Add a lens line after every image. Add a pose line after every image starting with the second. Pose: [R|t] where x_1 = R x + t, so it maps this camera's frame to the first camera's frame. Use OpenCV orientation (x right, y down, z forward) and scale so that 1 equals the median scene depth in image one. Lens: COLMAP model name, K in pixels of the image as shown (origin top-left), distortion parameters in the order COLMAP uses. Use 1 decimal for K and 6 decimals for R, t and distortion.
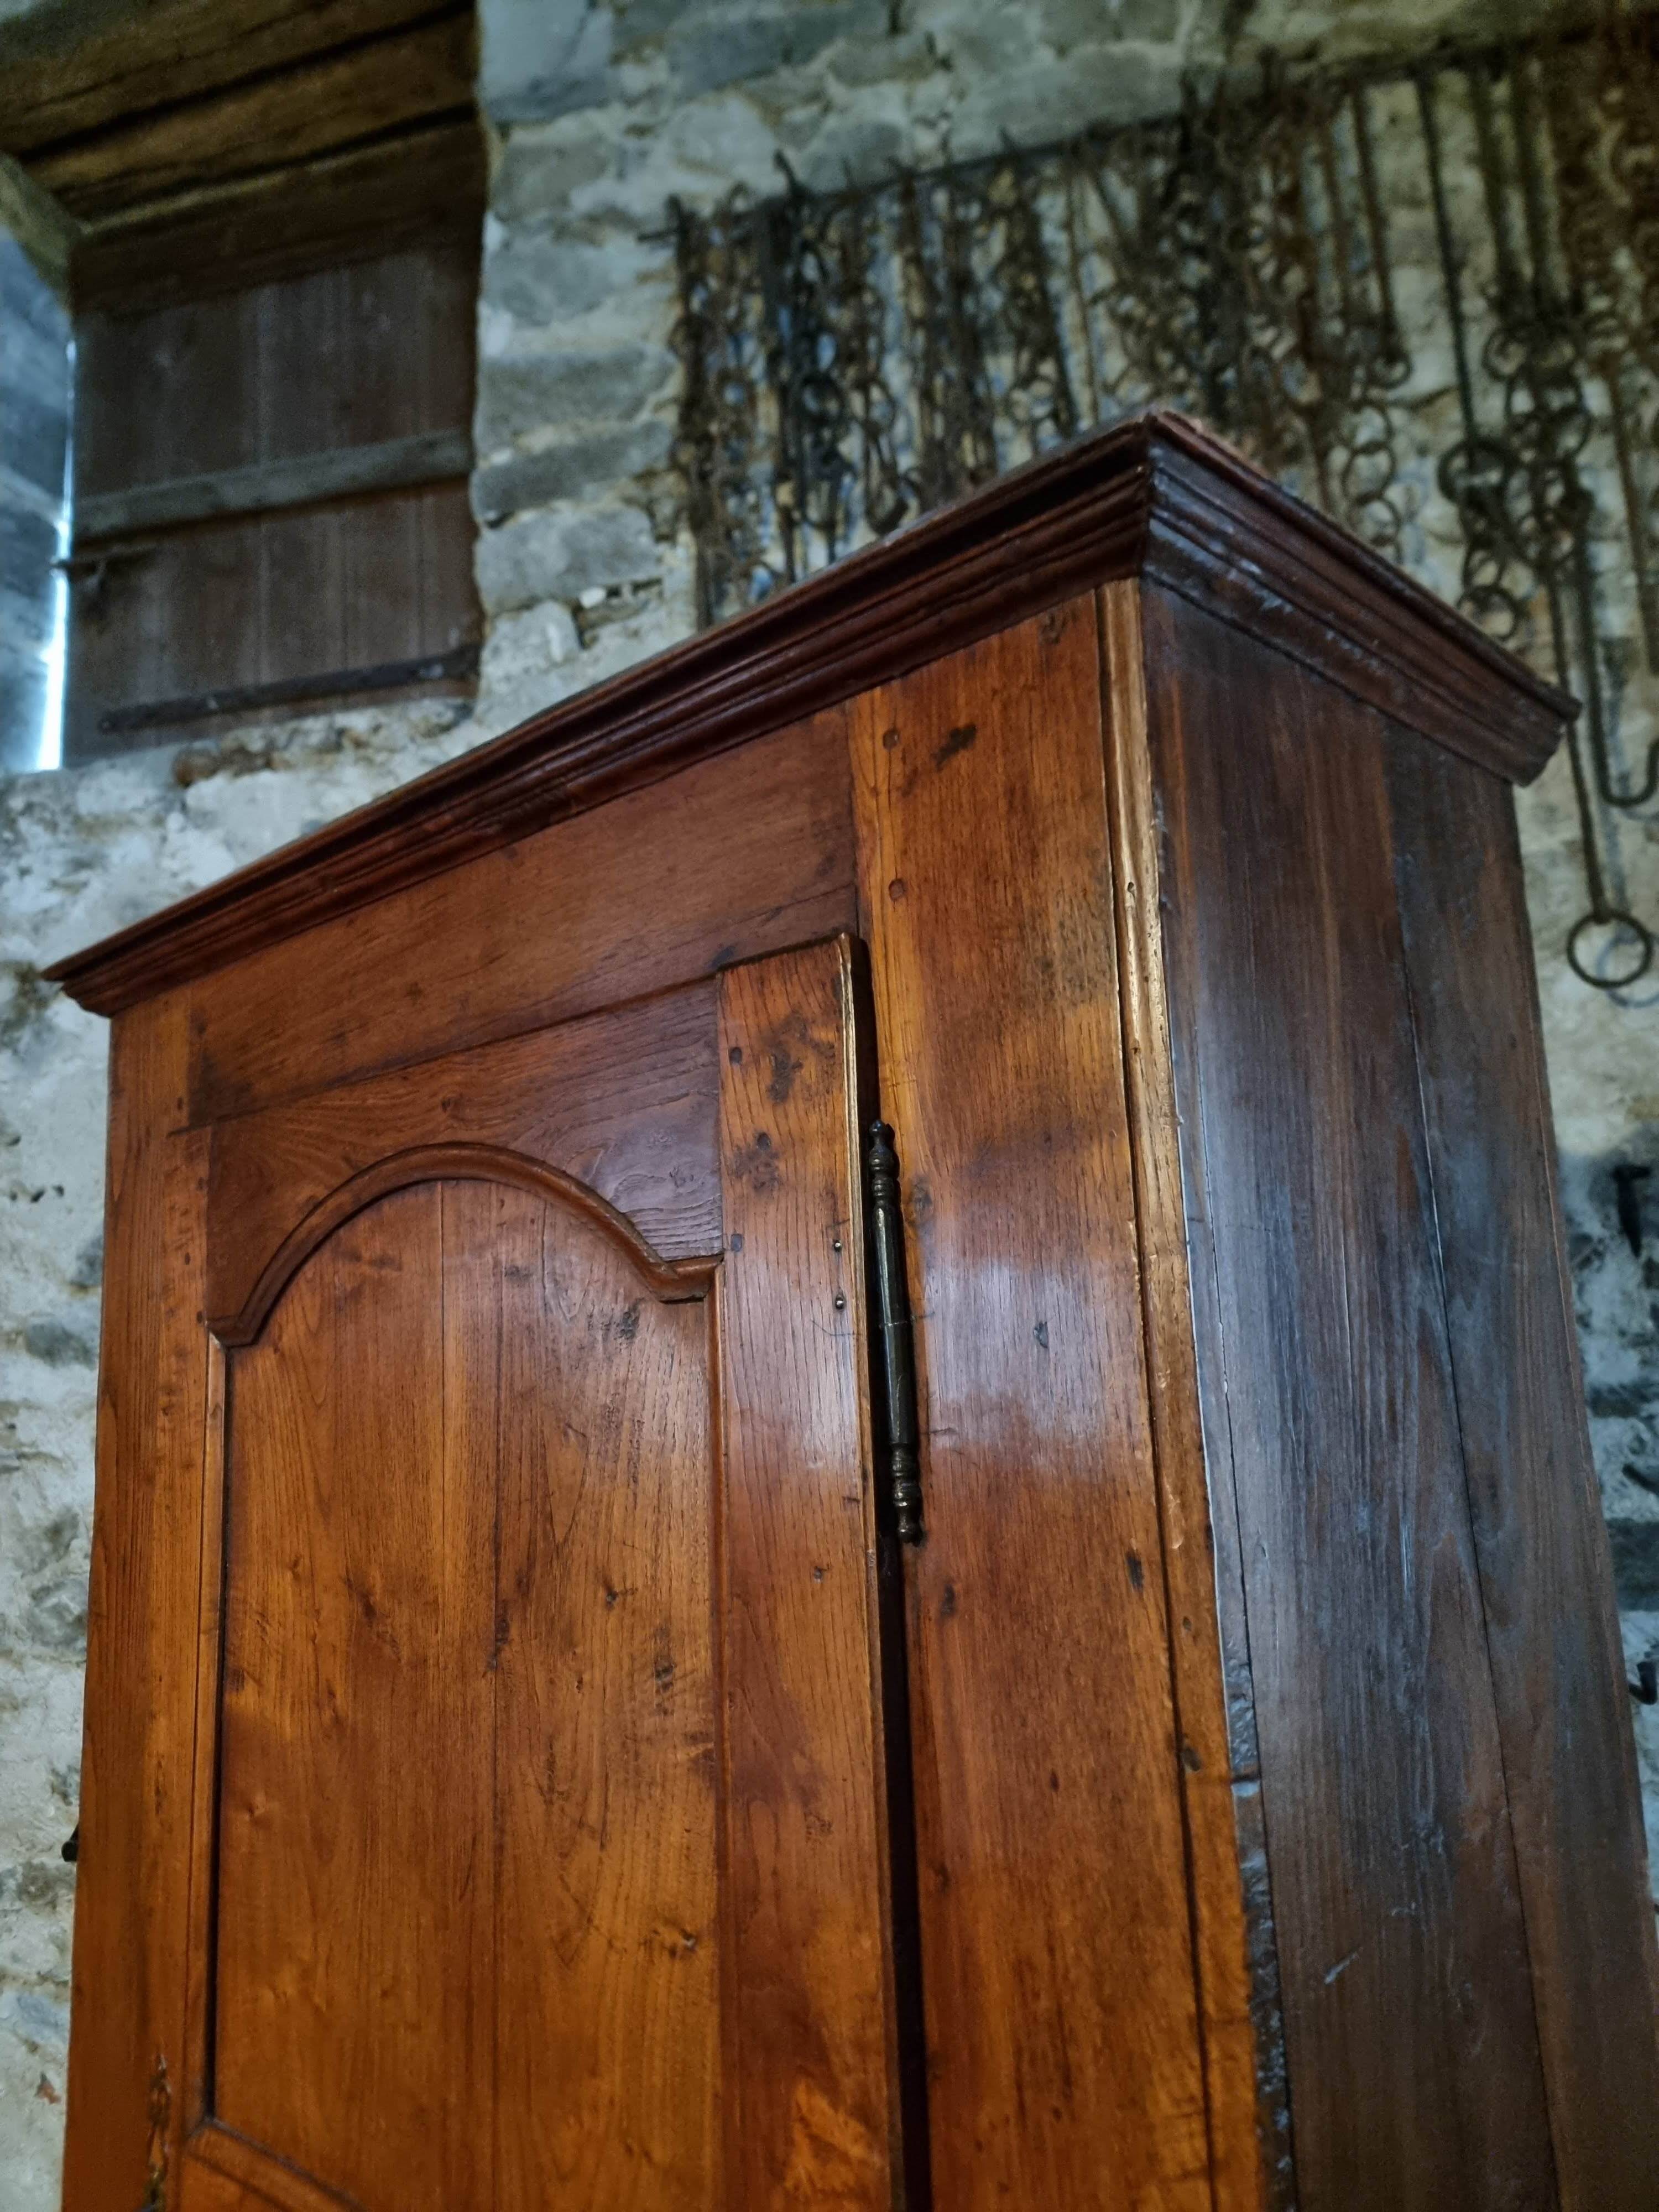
lens RADIAL K [[1562.8, 0, 801.3], [0, 1562.8, 1099.4], [0, 0, 1]] dist [0.031179, -0.011628]
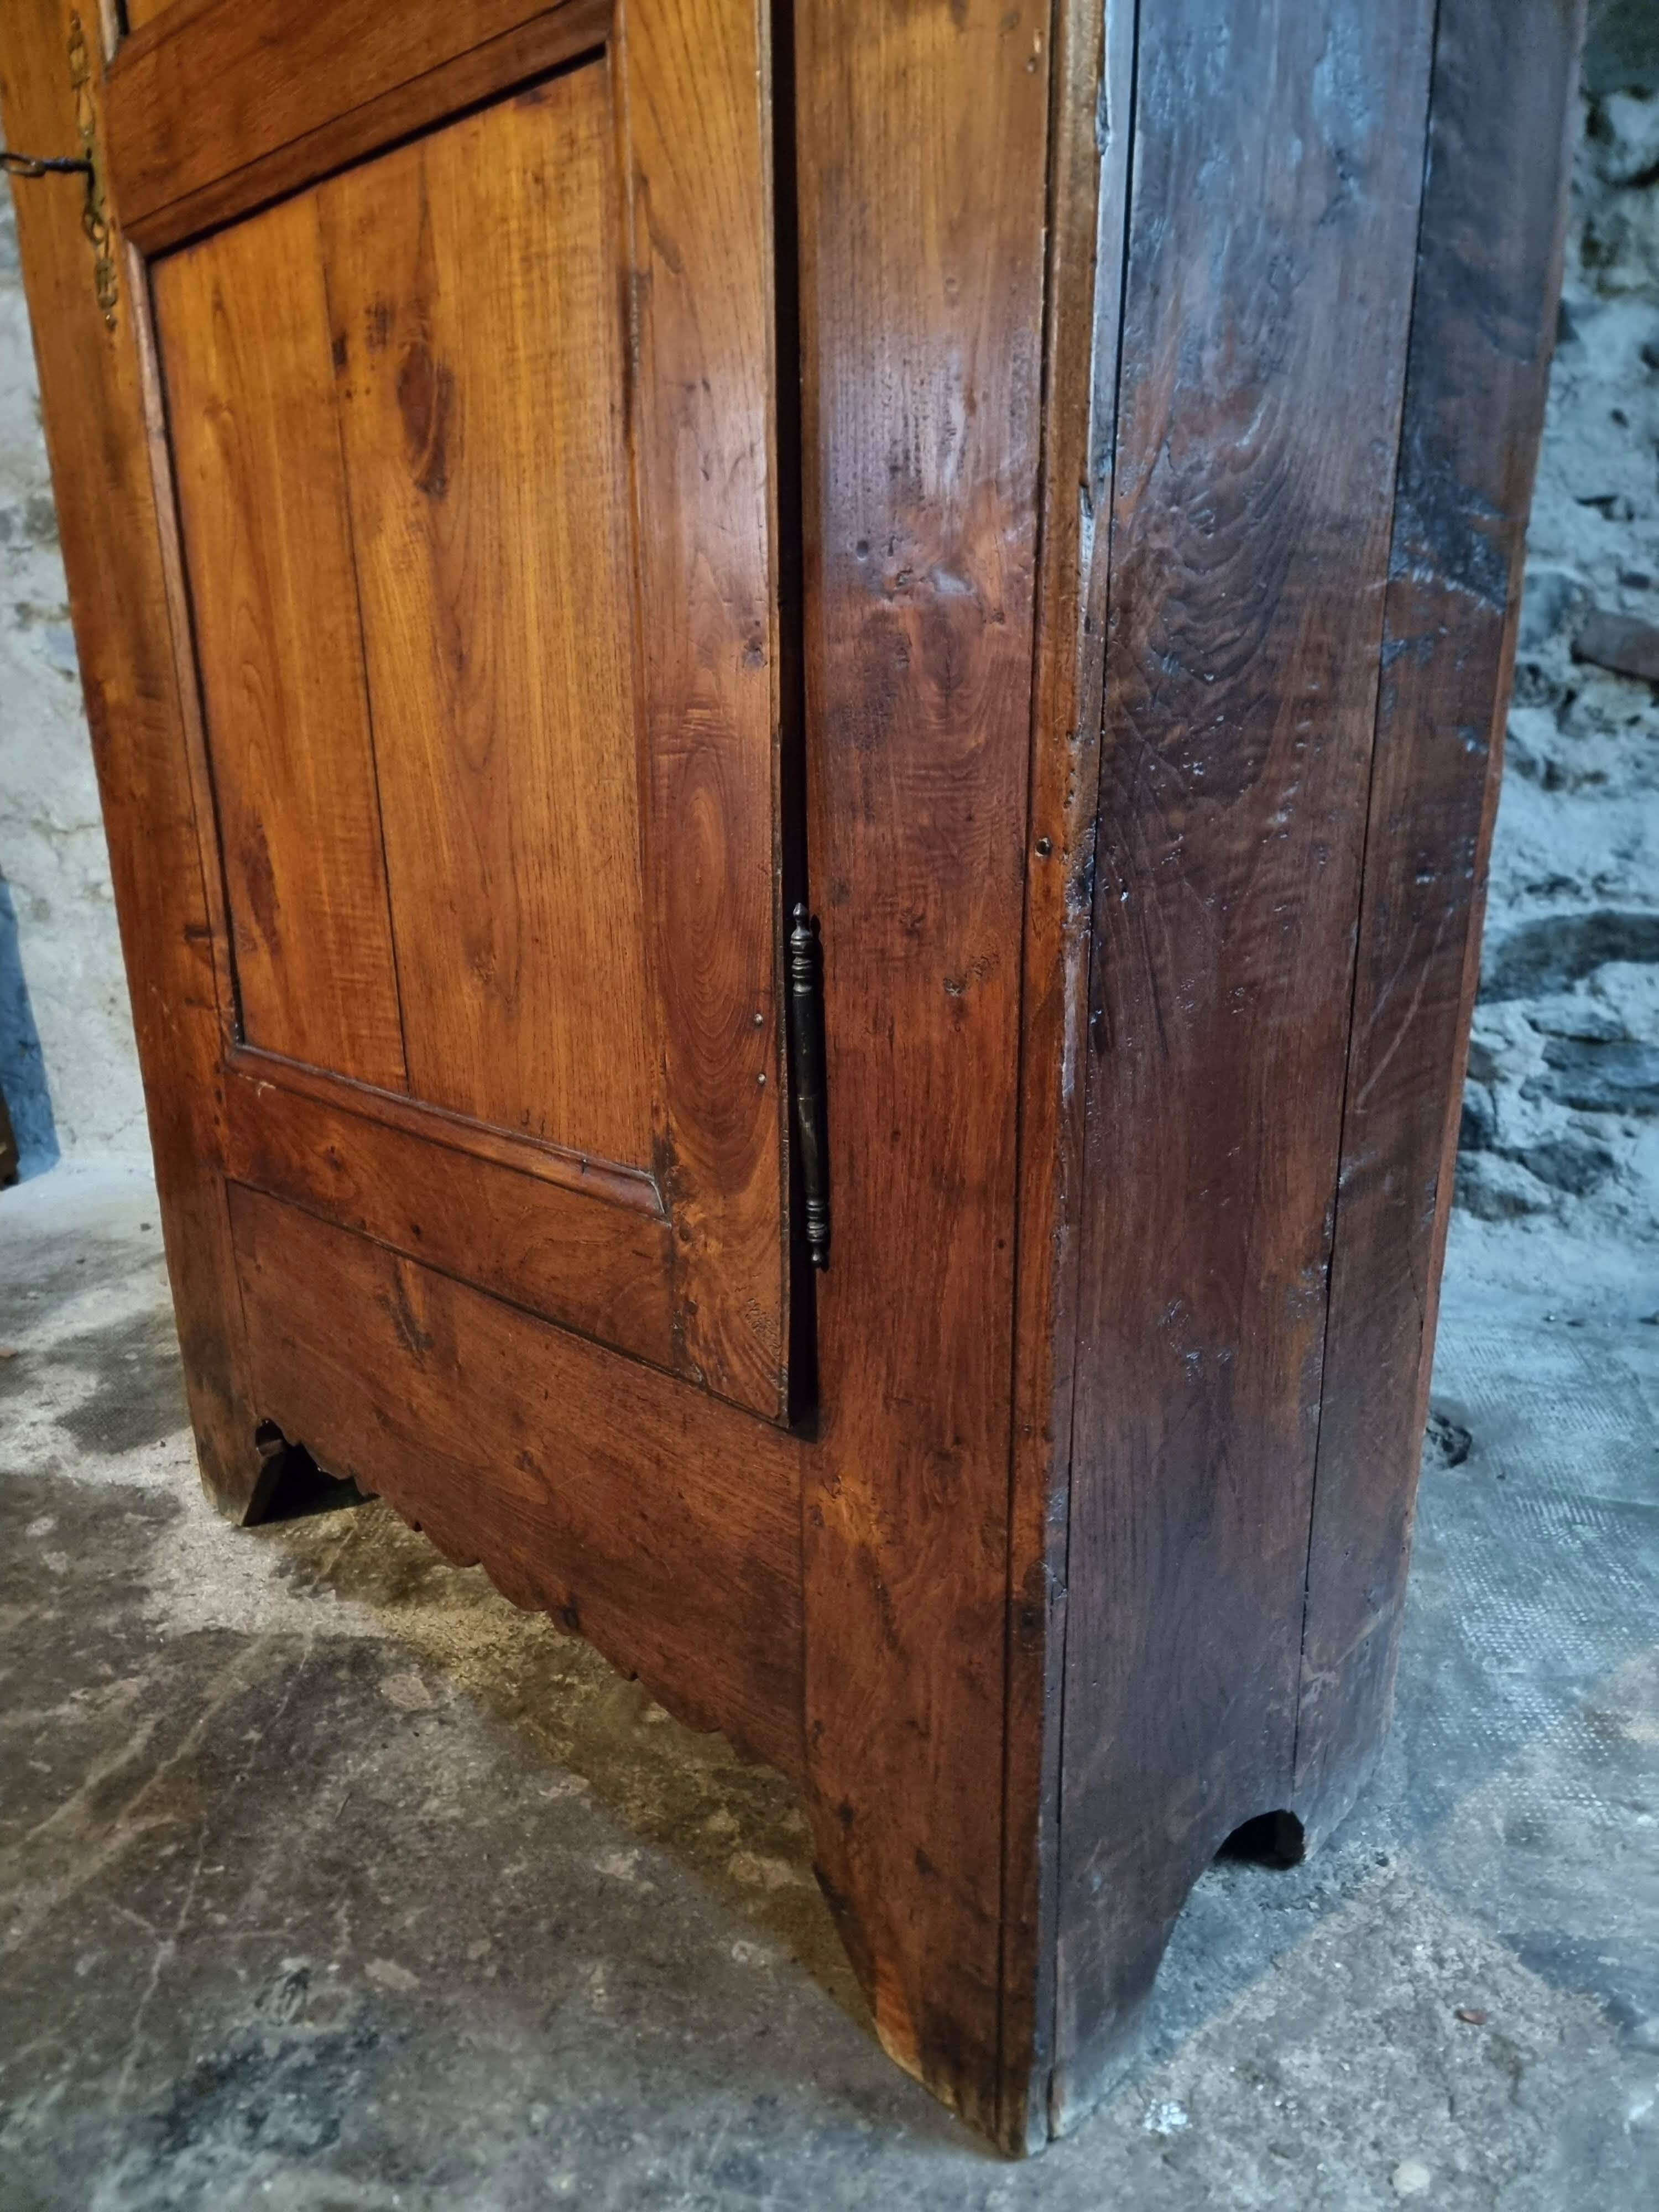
lens RADIAL K [[1539.2, 0, 814.5], [0, 1539.2, 1130.5], [0, 0, 1]] dist [0.075635, -0.065141]
pose [[0.999440, 0.032238, -0.008927, 0.046910], [-0.024761, 0.892402, 0.450561, 0.427148], [0.022492, -0.450088, 0.892701, -0.089931]]
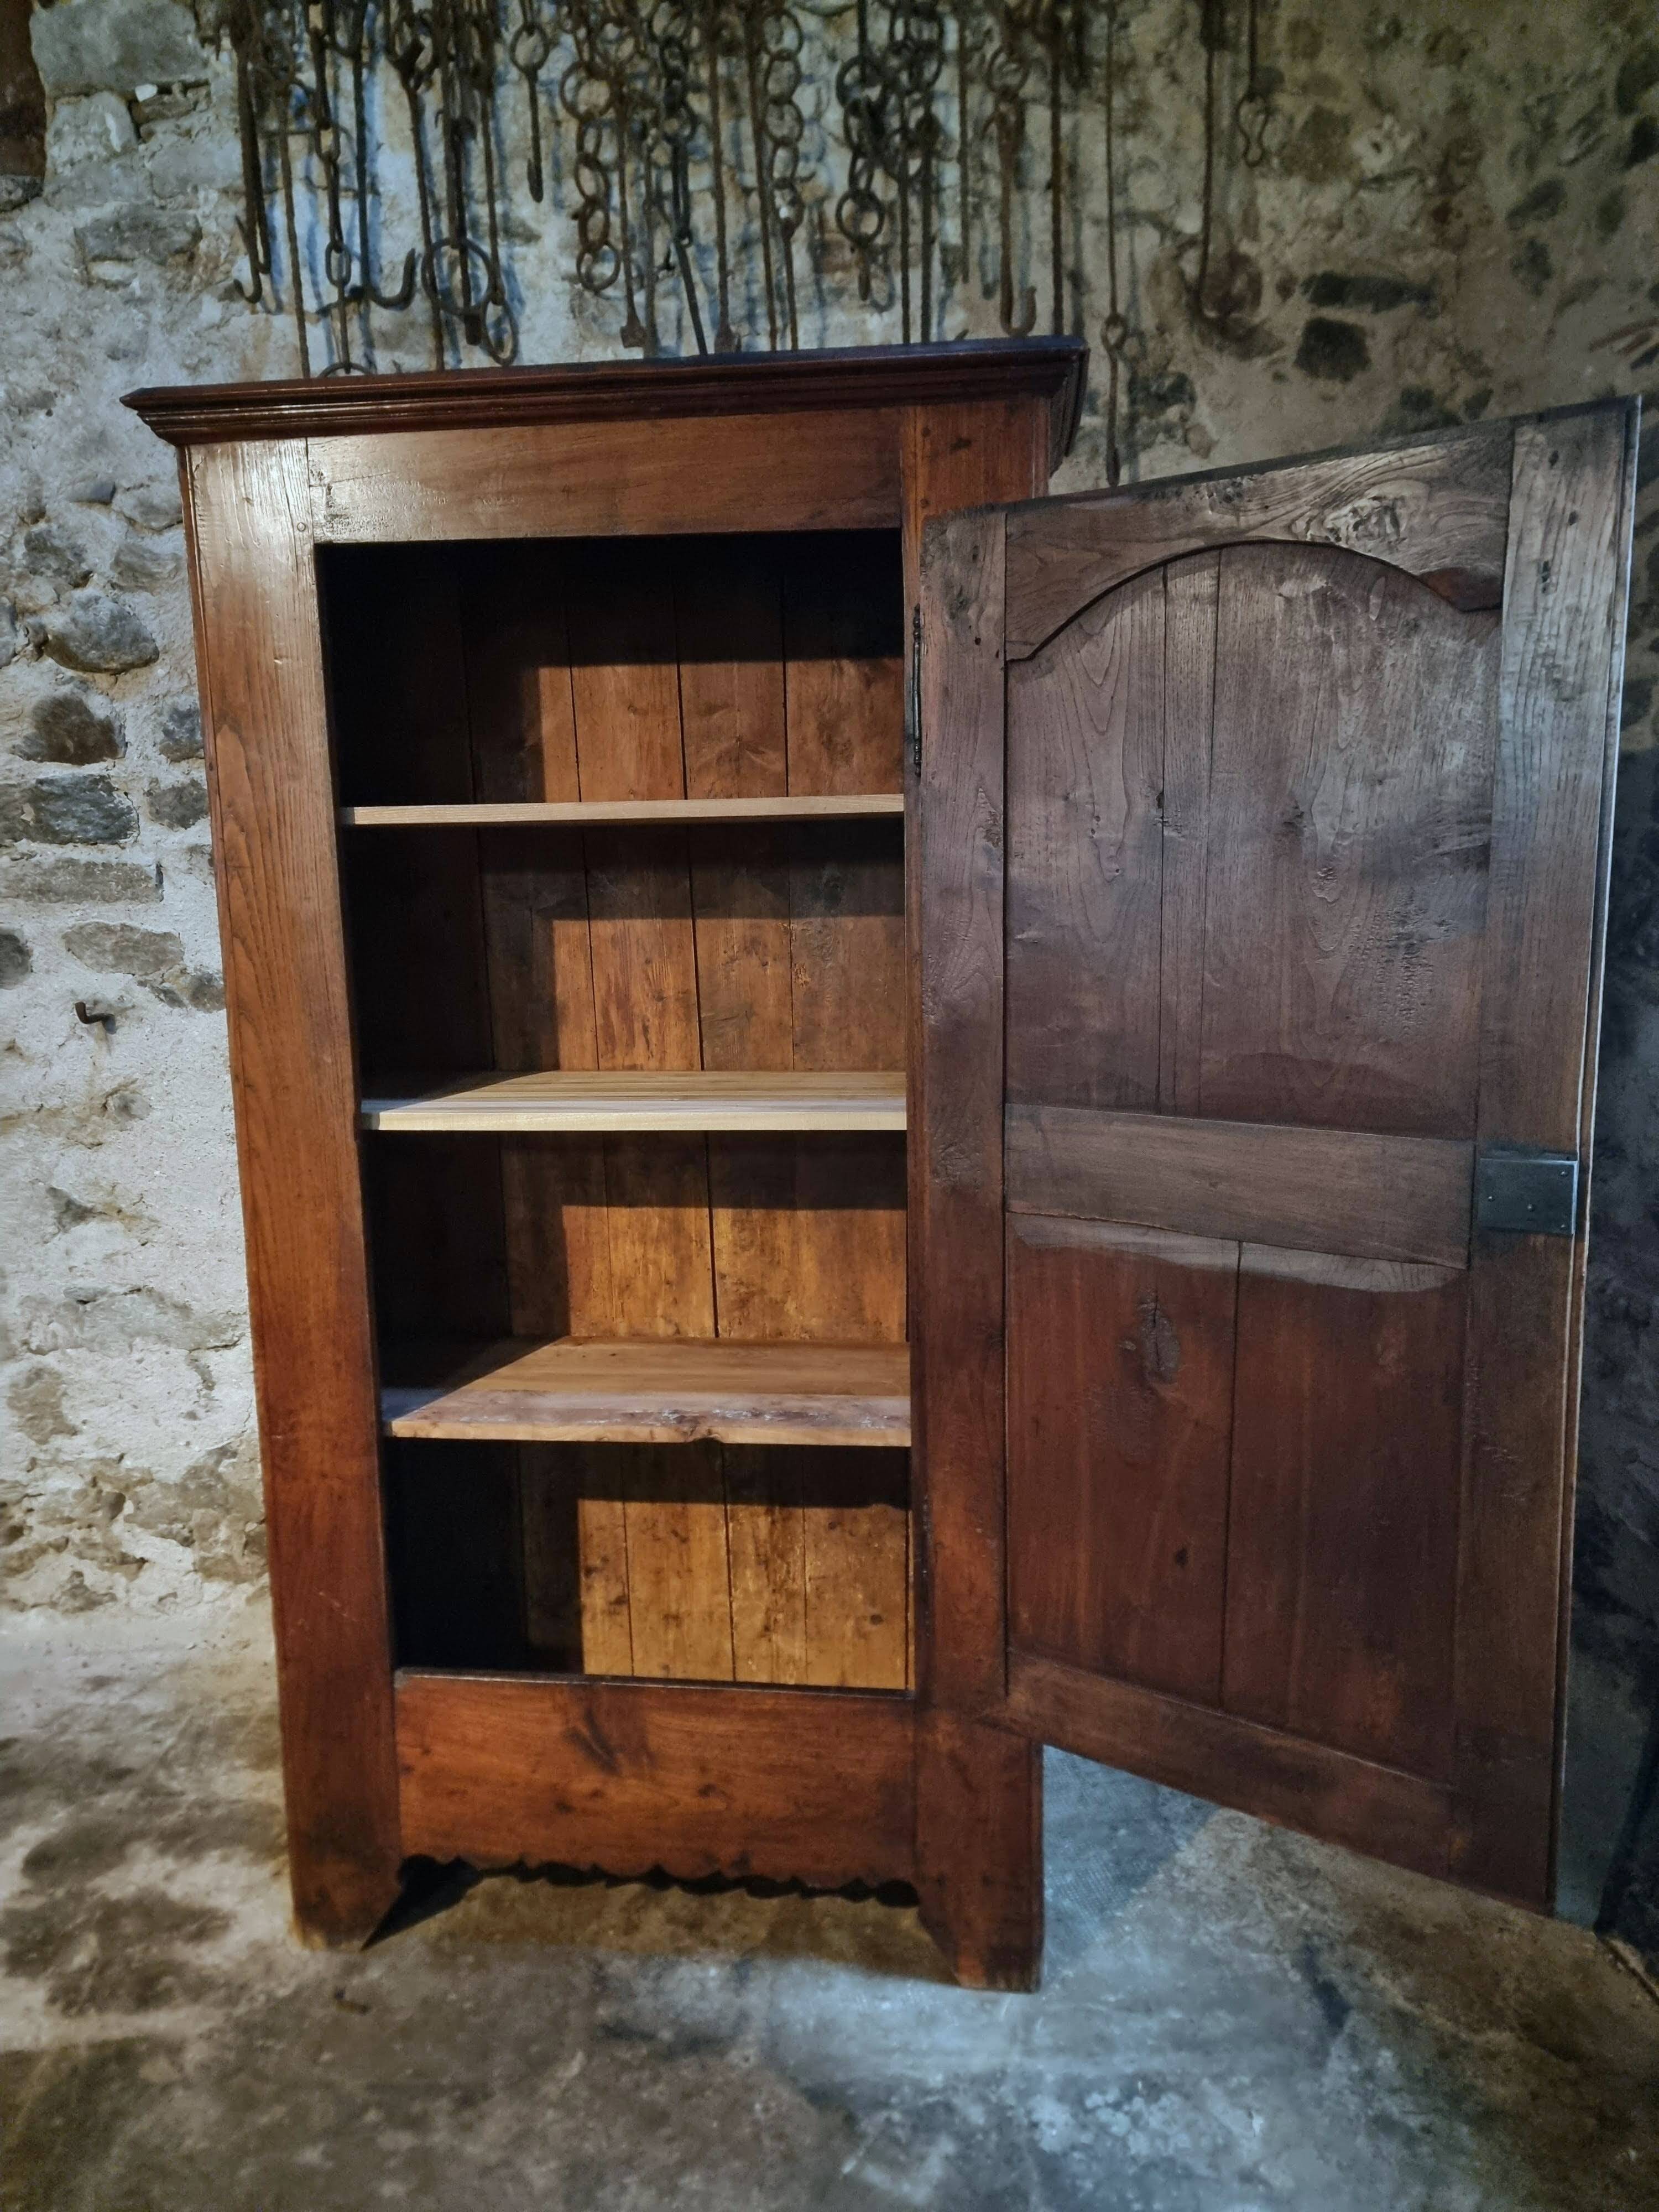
lens RADIAL K [[1539.2, 0, 805.5], [0, 1539.2, 1103.6], [0, 0, 1]] dist [0.075635, -0.065141]
pose [[0.973530, -0.020934, 0.227600, 0.068241], [-0.051051, 0.950723, 0.305810, 0.006892], [-0.222786, -0.309335, 0.924488, -0.457972]]
